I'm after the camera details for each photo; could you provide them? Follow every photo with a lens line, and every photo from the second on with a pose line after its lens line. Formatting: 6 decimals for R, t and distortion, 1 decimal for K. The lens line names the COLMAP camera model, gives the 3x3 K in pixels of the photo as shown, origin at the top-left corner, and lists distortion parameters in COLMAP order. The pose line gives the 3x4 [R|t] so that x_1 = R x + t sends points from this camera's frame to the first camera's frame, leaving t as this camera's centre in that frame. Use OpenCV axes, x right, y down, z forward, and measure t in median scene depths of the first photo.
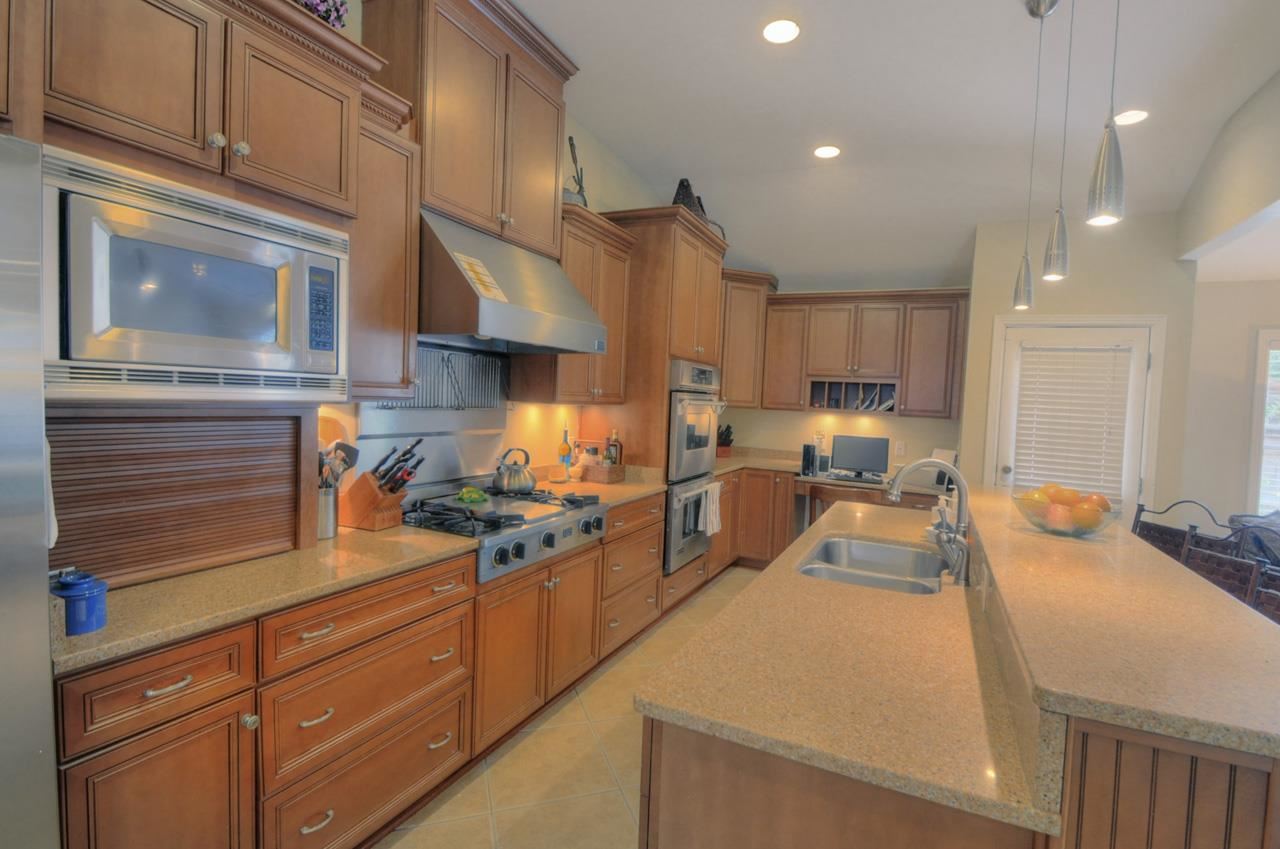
lens RADIAL K [[611.2, 0, 638.5], [0, 611.2, 438.9], [0, 0, 1]] dist [0.003118, 0.000117]
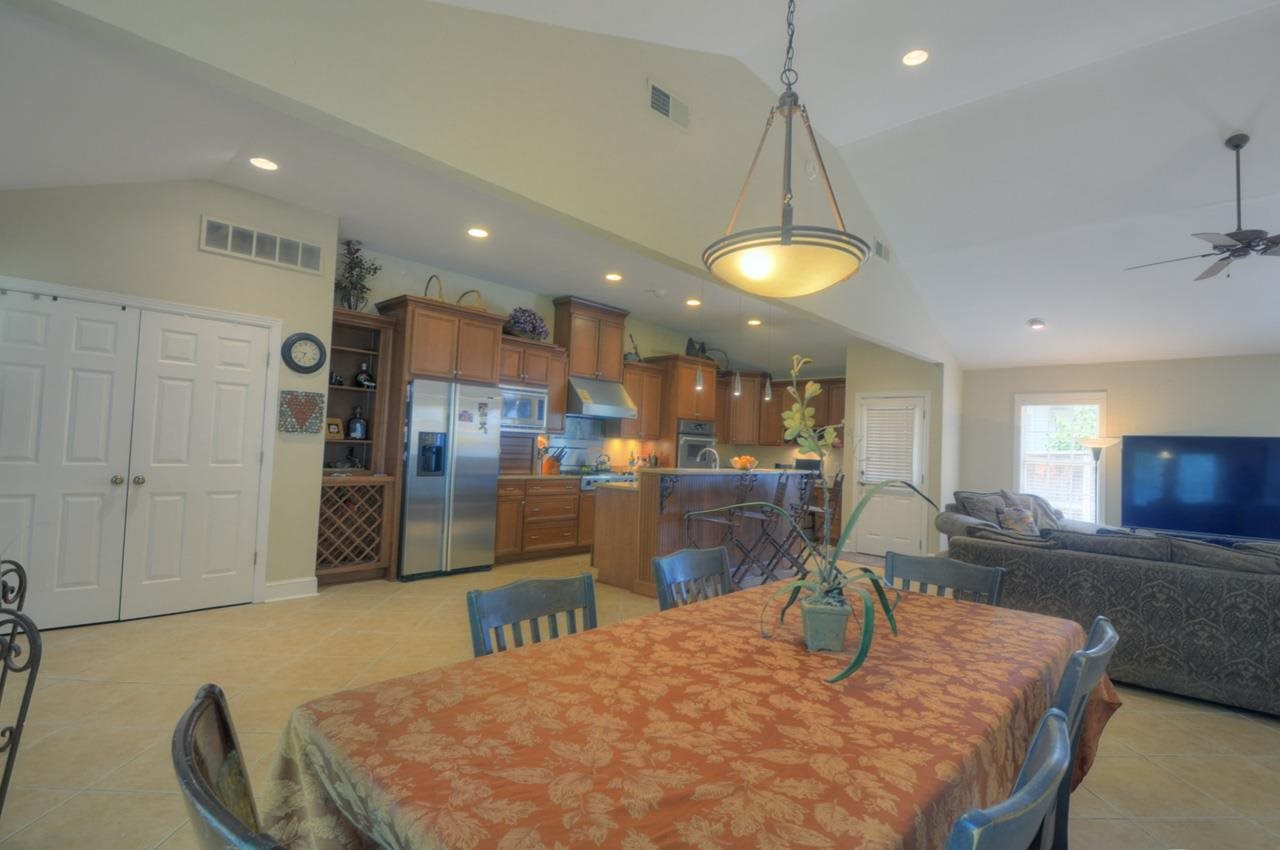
lens RADIAL K [[589.2, 0, 614.5], [0, 589.2, 419.0], [0, 0, 1]] dist [-0.000642, -0.000017]
pose [[0.942272, -0.026850, -0.333770, 0.911616], [-0.018183, 0.991207, -0.131069, 0.257210], [0.334354, 0.129571, 0.933498, -1.809640]]
